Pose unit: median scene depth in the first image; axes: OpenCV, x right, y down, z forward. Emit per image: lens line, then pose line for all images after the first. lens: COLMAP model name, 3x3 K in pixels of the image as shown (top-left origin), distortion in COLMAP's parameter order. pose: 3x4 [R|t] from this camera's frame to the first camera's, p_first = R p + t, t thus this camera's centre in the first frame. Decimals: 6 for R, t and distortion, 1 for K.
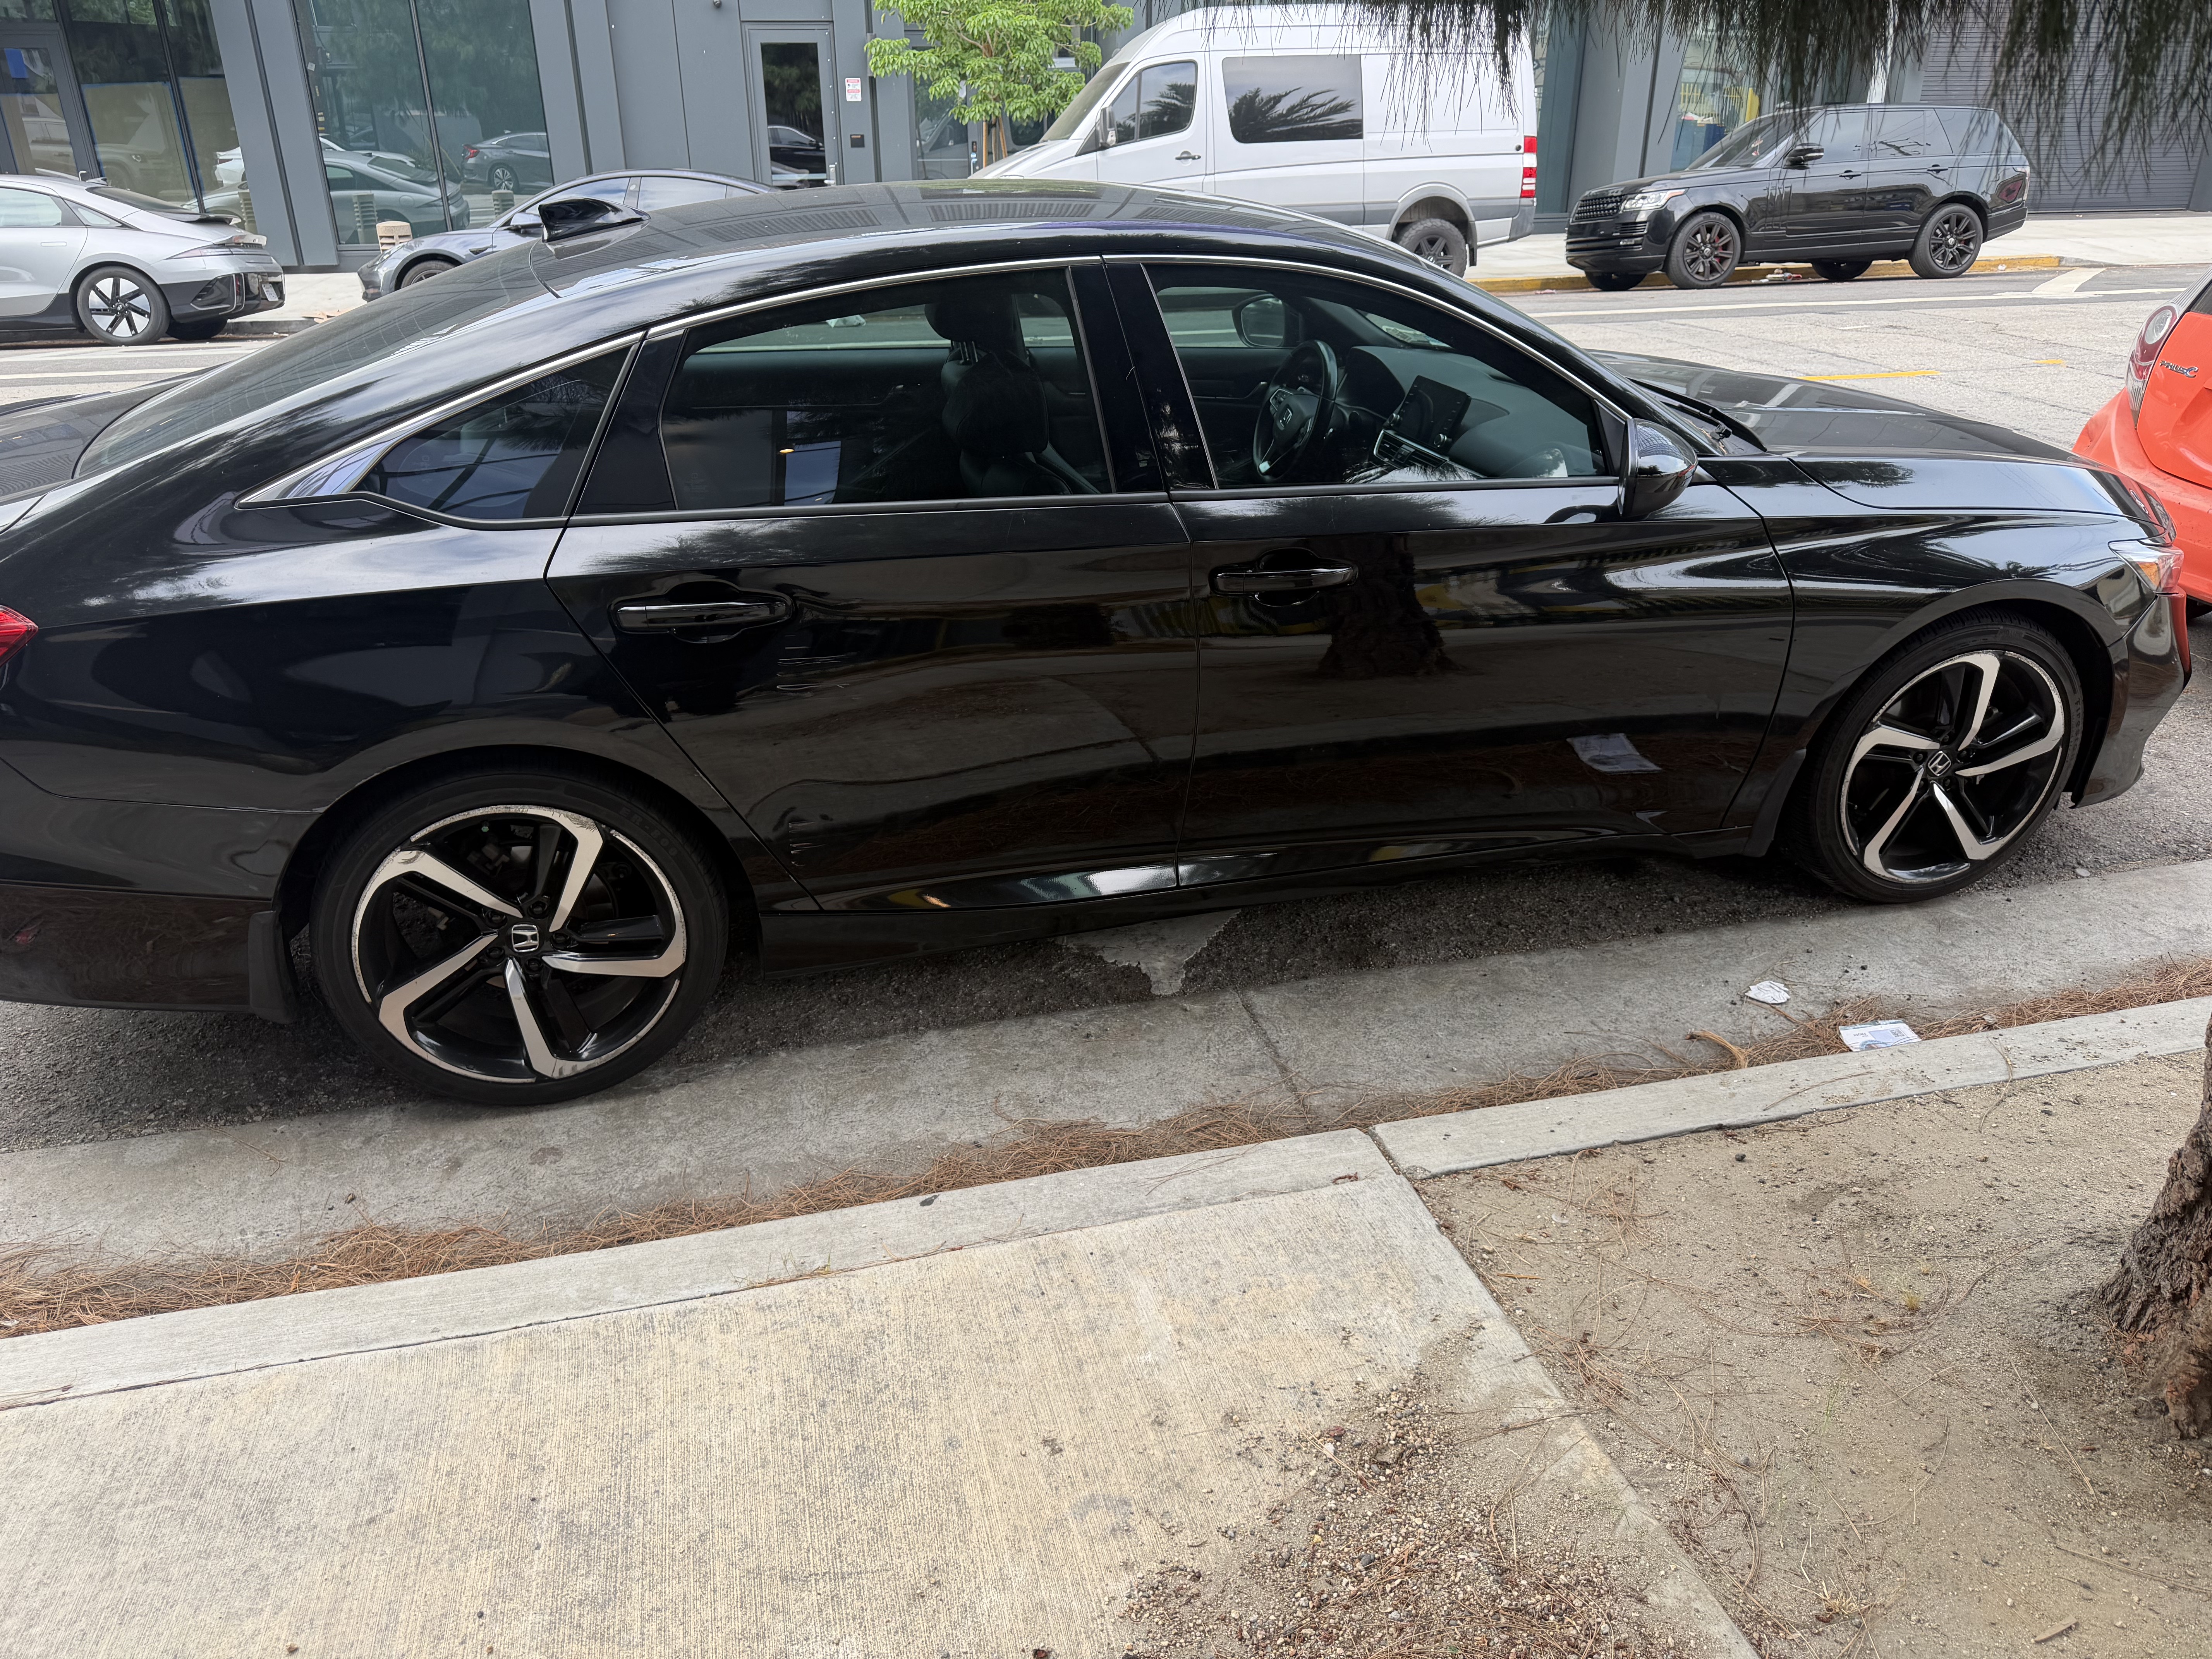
lens RADIAL K [[1579.3, 0, 1100.4], [0, 1579.3, 821.7], [0, 0, 1]] dist [0.026004, -0.028251]
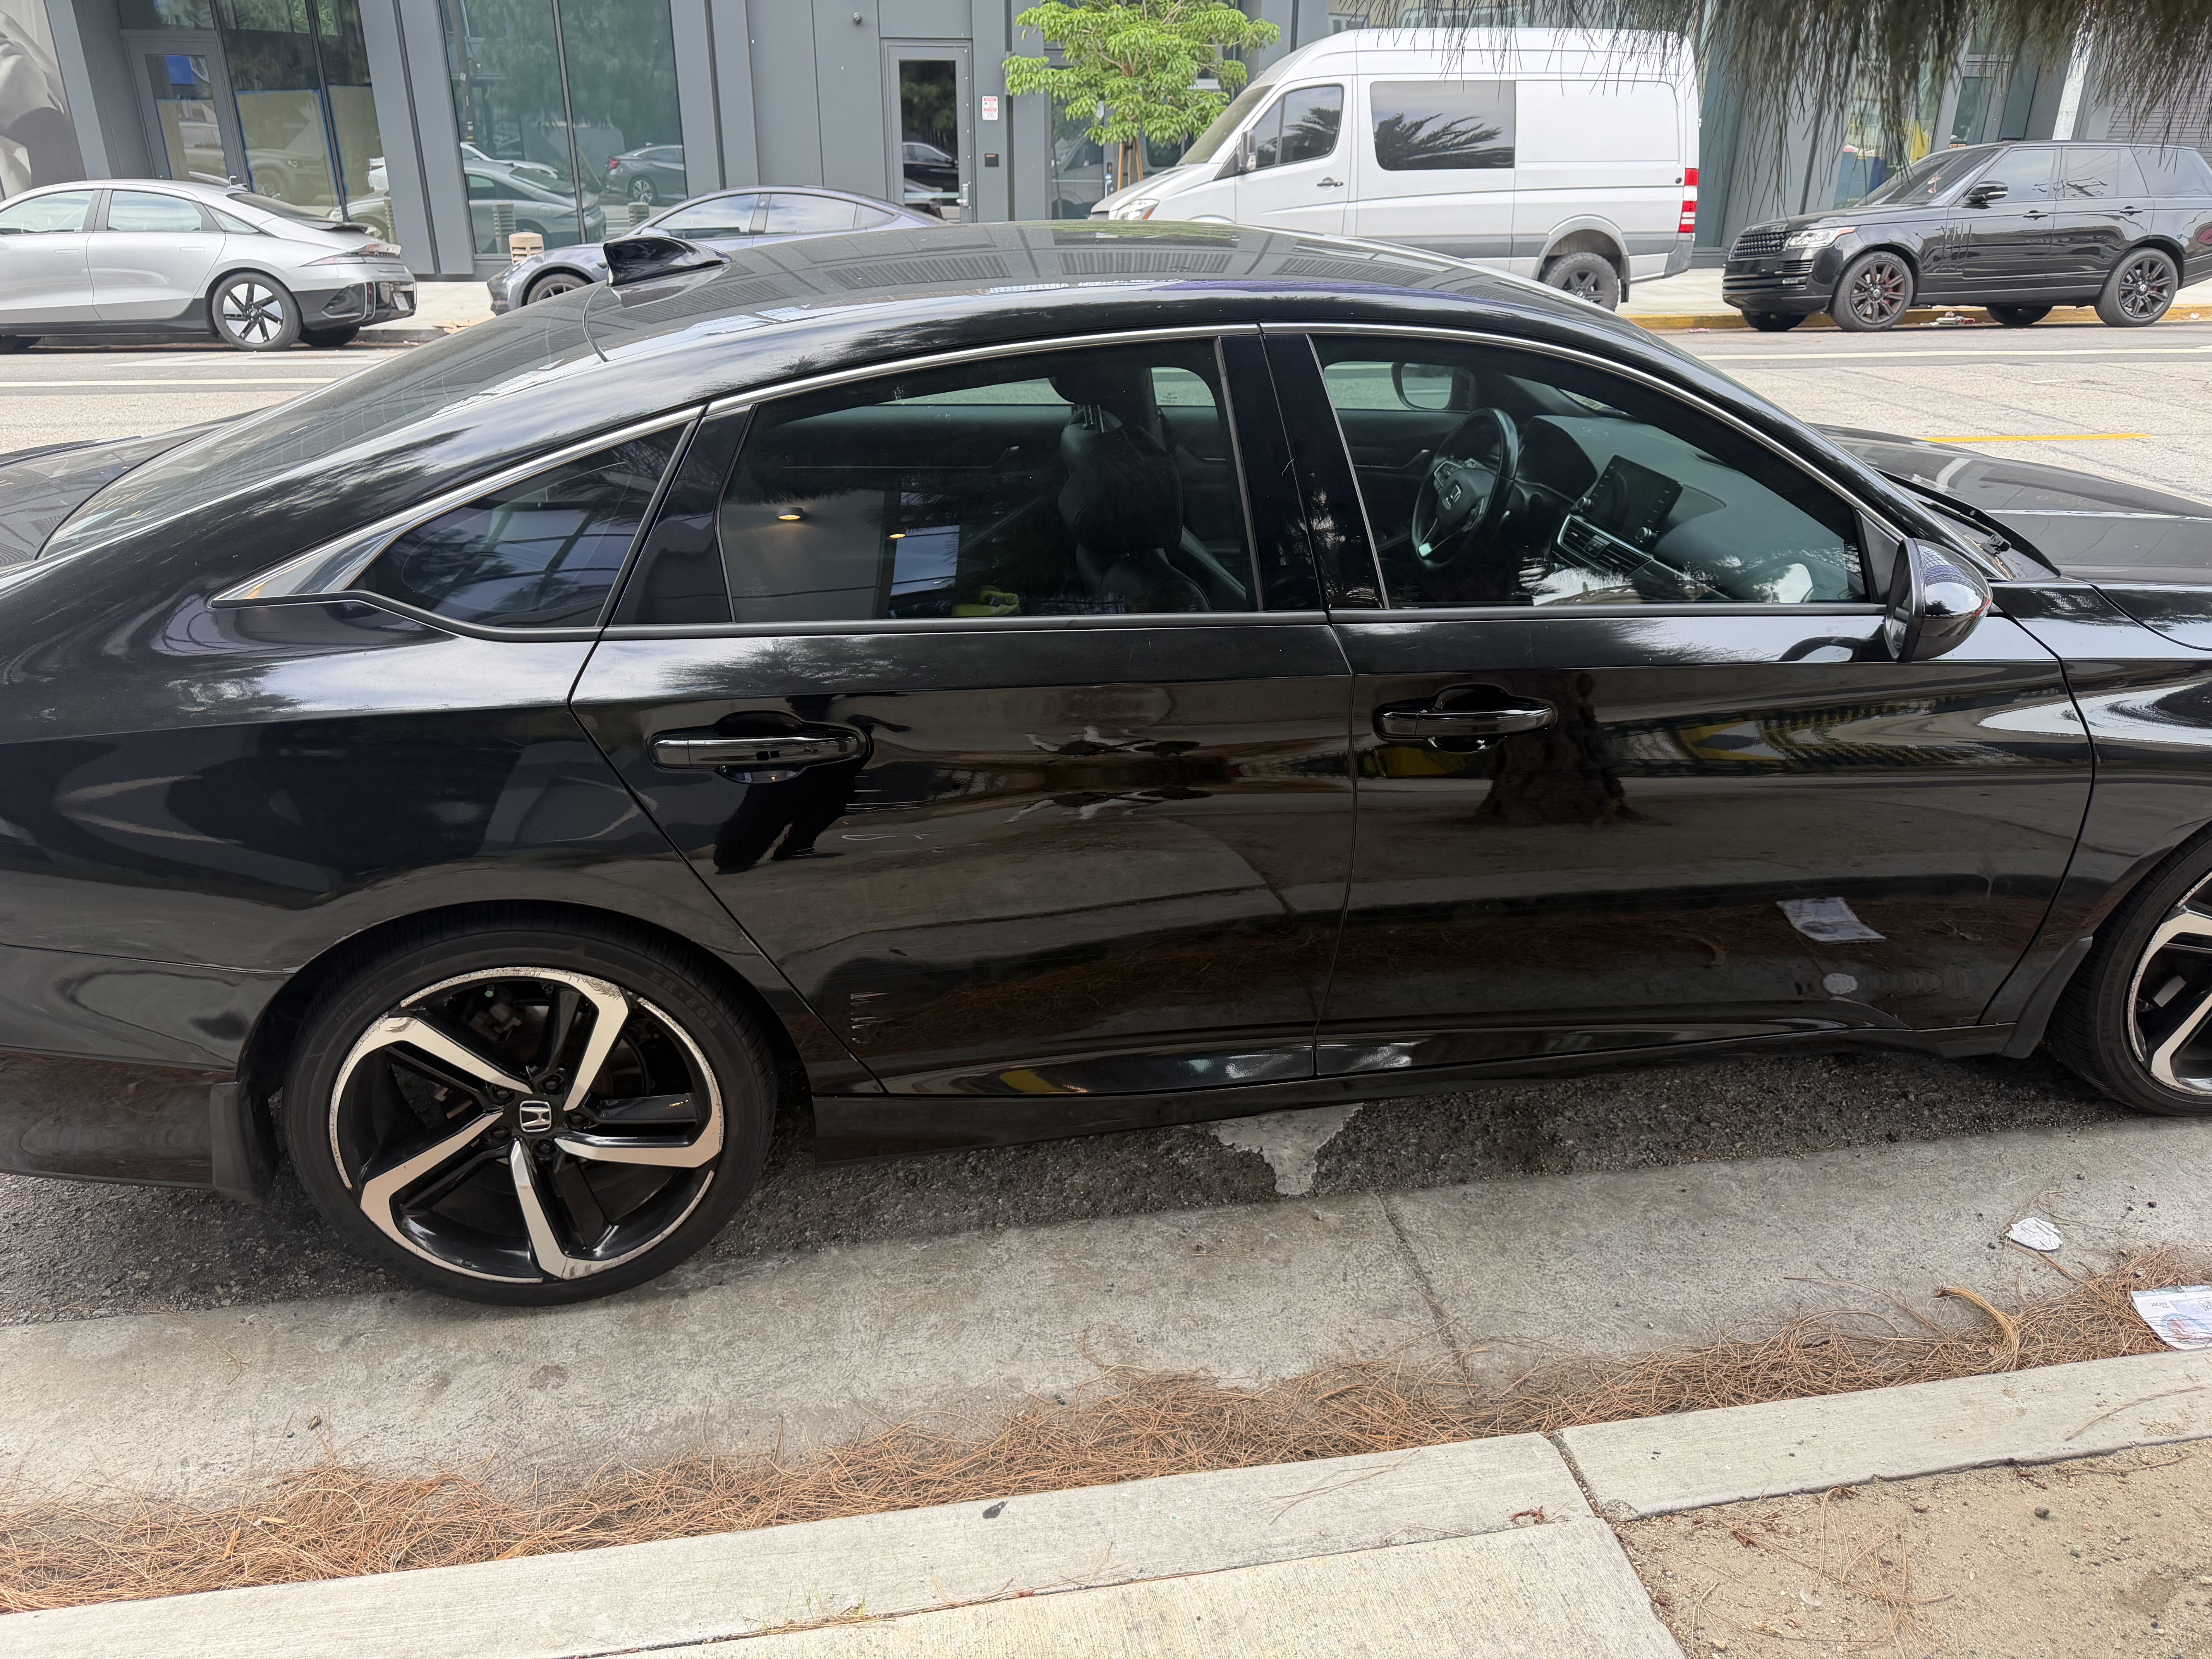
lens RADIAL K [[1579.3, 0, 1106.0], [0, 1579.3, 822.1], [0, 0, 1]] dist [0.026004, -0.028251]
pose [[0.997069, 0.043948, -0.062630, -0.013475], [-0.044588, 0.998966, -0.008865, -0.075260], [0.062175, 0.011632, 0.997997, 0.151716]]
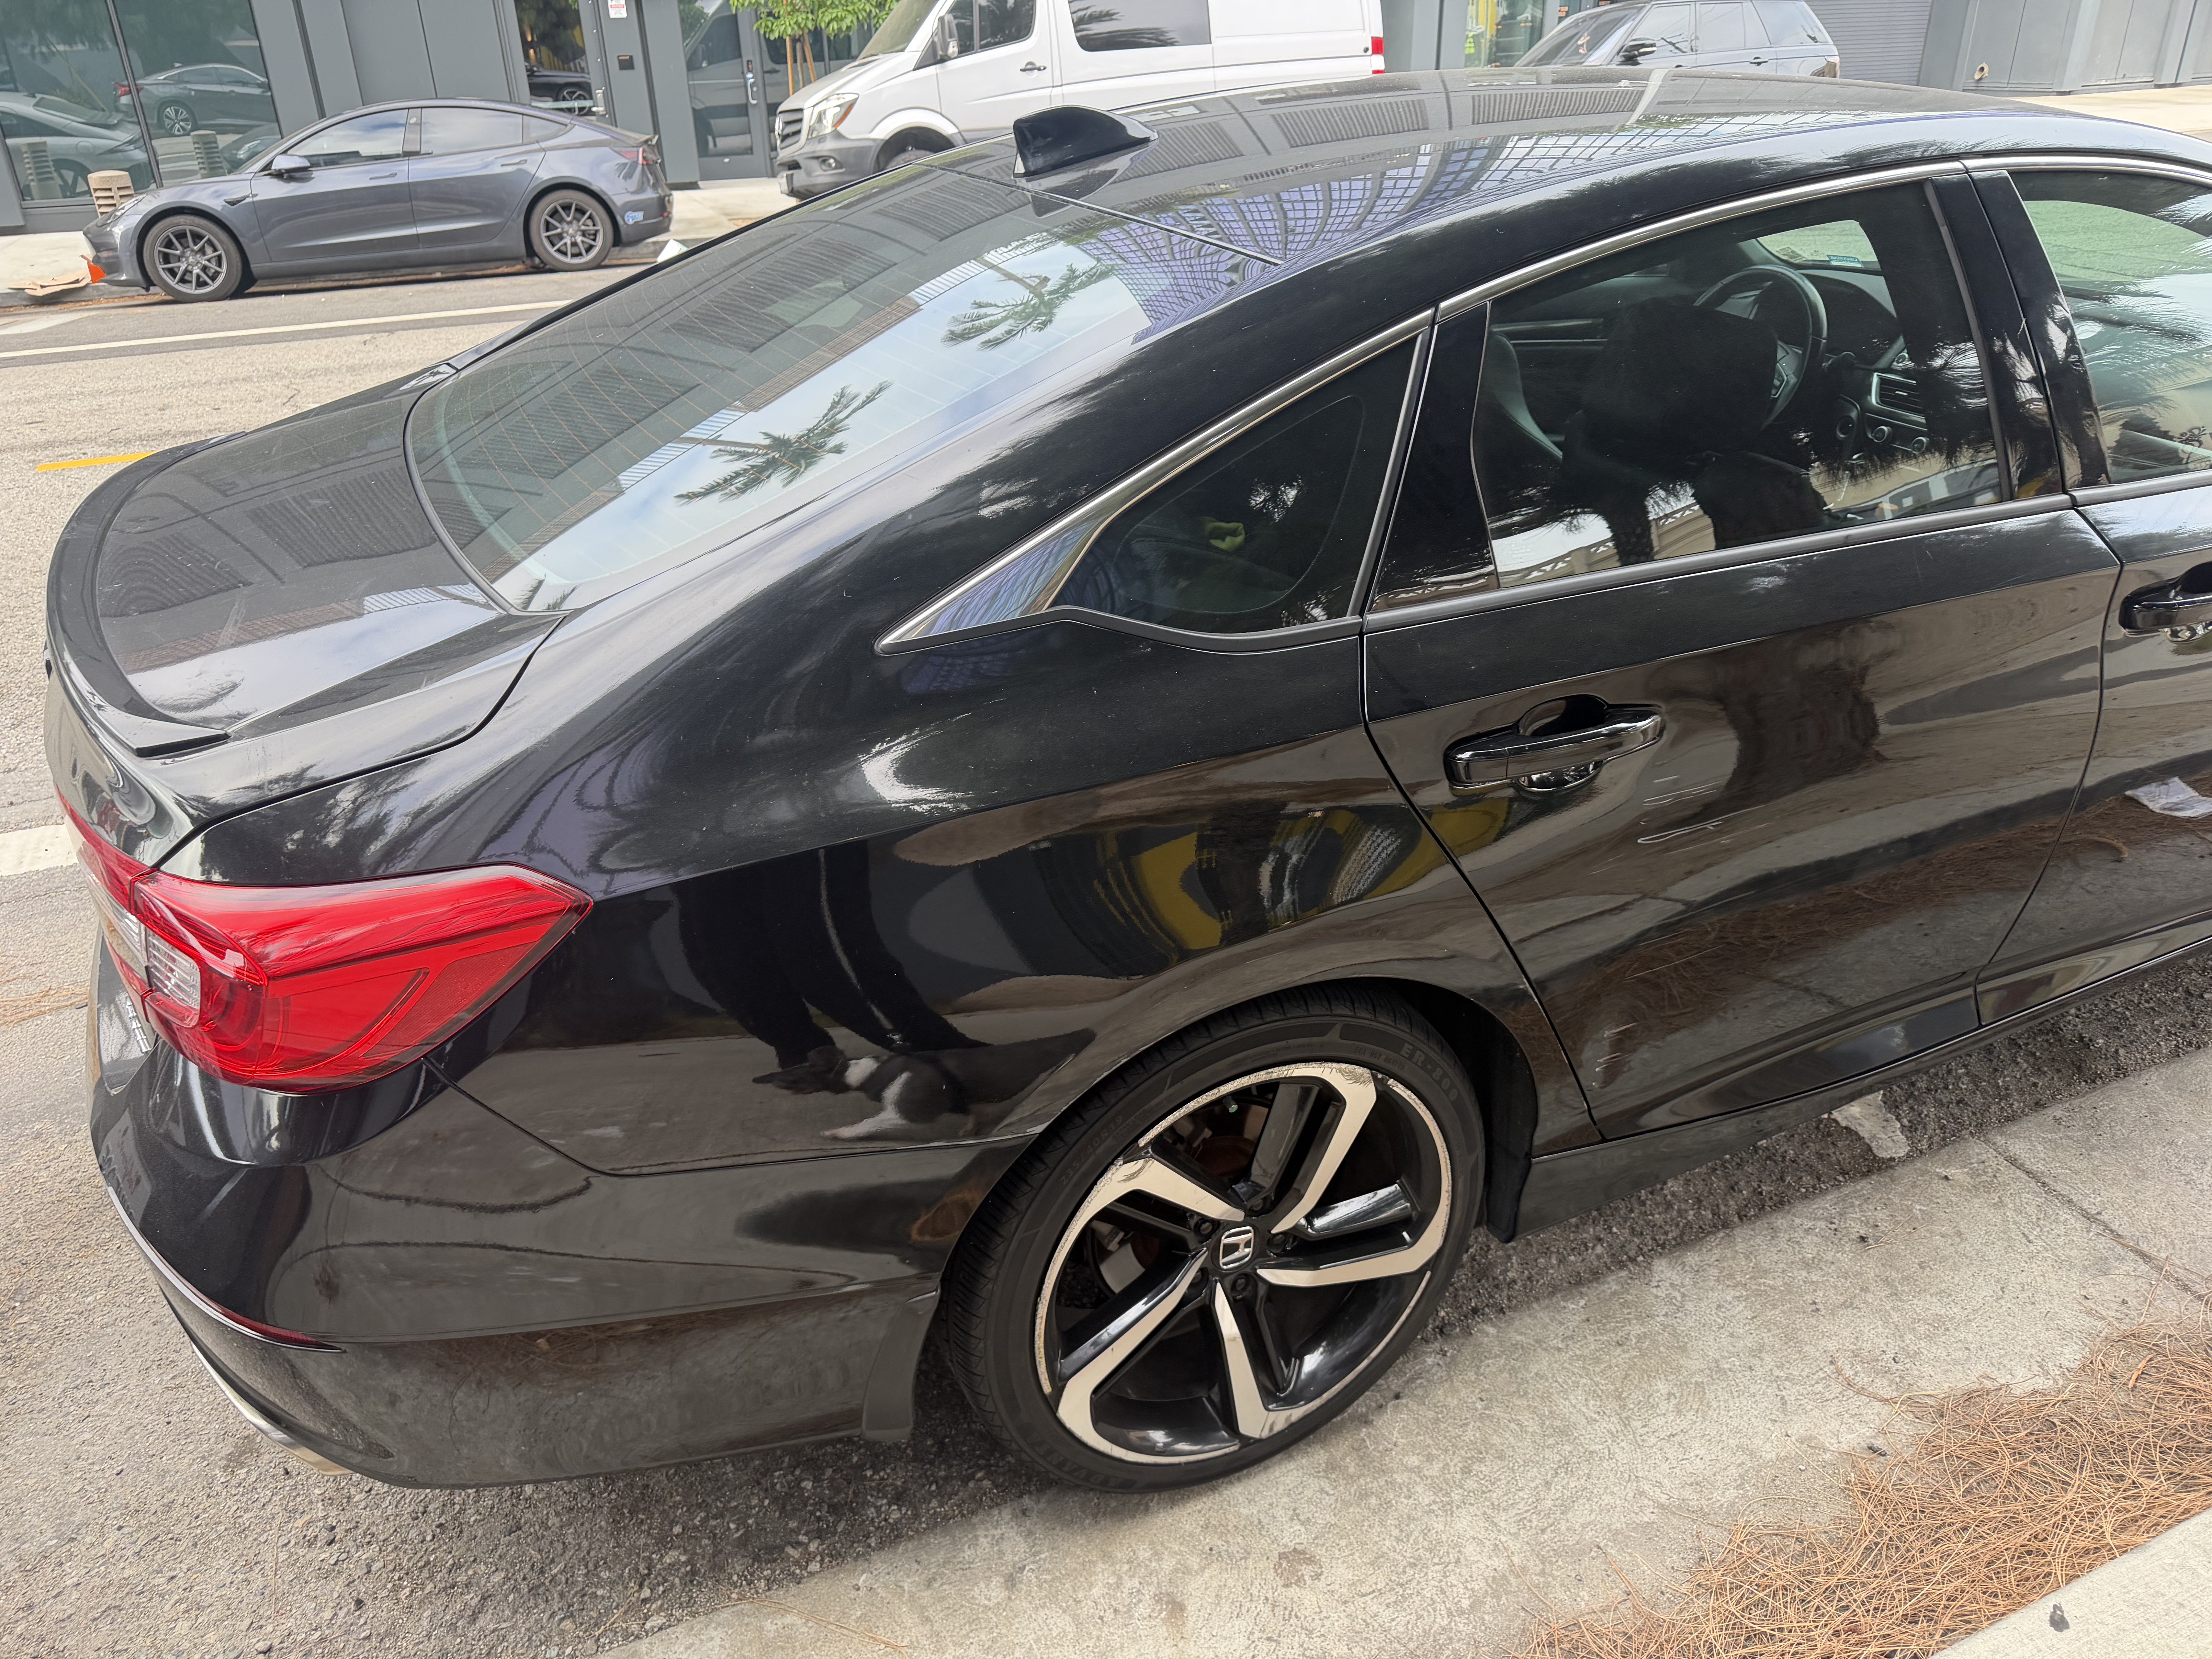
lens RADIAL K [[1579.3, 0, 1087.1], [0, 1579.3, 808.7], [0, 0, 1]] dist [0.026004, -0.028251]
pose [[0.984012, -0.097093, 0.149309, -0.430276], [0.091627, 0.994861, 0.043084, -0.120965], [-0.152725, -0.028714, 0.987852, 0.313154]]
